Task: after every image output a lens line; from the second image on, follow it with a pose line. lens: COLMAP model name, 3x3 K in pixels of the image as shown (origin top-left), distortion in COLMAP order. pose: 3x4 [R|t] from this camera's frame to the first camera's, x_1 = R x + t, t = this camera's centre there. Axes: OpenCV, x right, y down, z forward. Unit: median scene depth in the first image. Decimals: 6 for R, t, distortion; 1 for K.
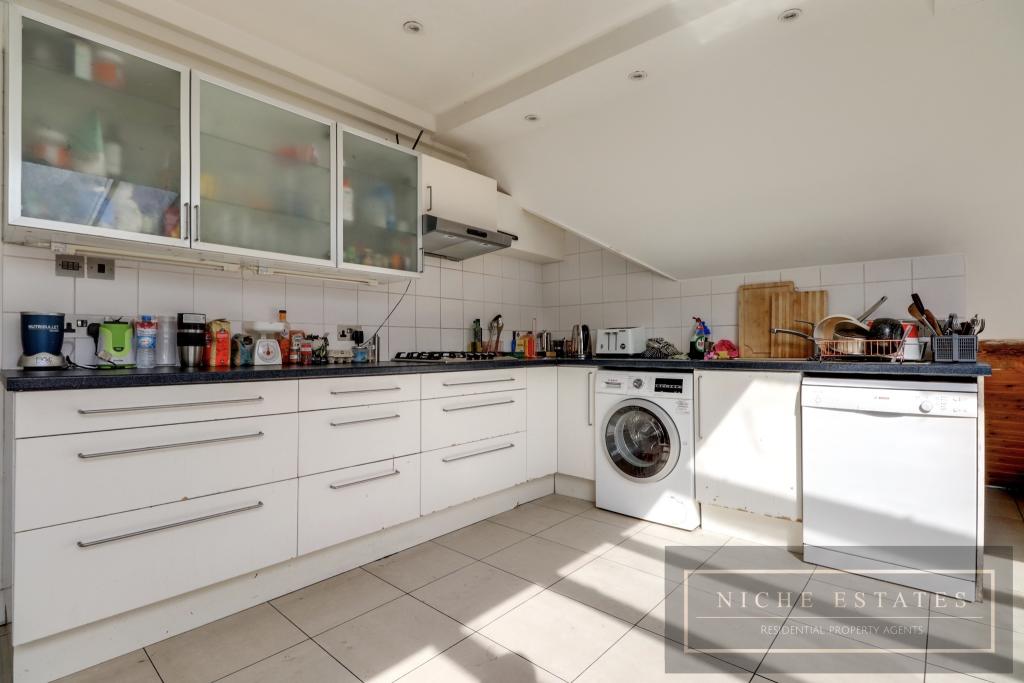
lens RADIAL K [[488.4, 0, 518.8], [0, 488.4, 339.6], [0, 0, 1]] dist [-0.000977, -0.000212]
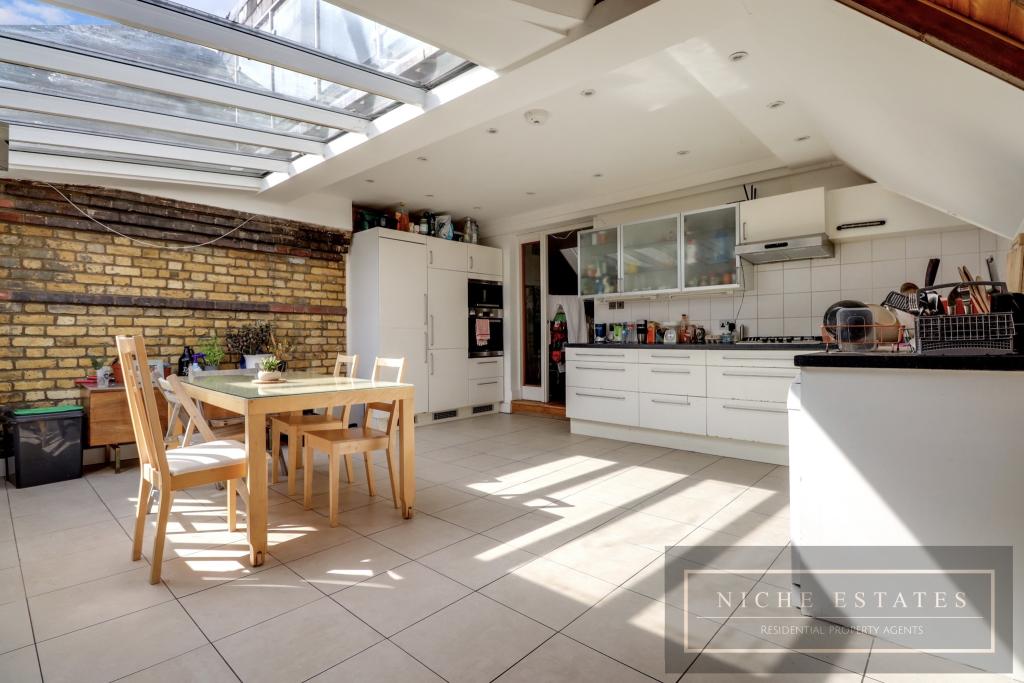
lens RADIAL K [[488.4, 0, 518.8], [0, 488.4, 339.6], [0, 0, 1]] dist [-0.000977, -0.000212]
pose [[-0.011604, 0.006337, -0.999913, 1.495971], [0.020820, 0.999765, 0.006095, 0.013091], [0.999716, -0.020747, -0.011733, 0.395549]]
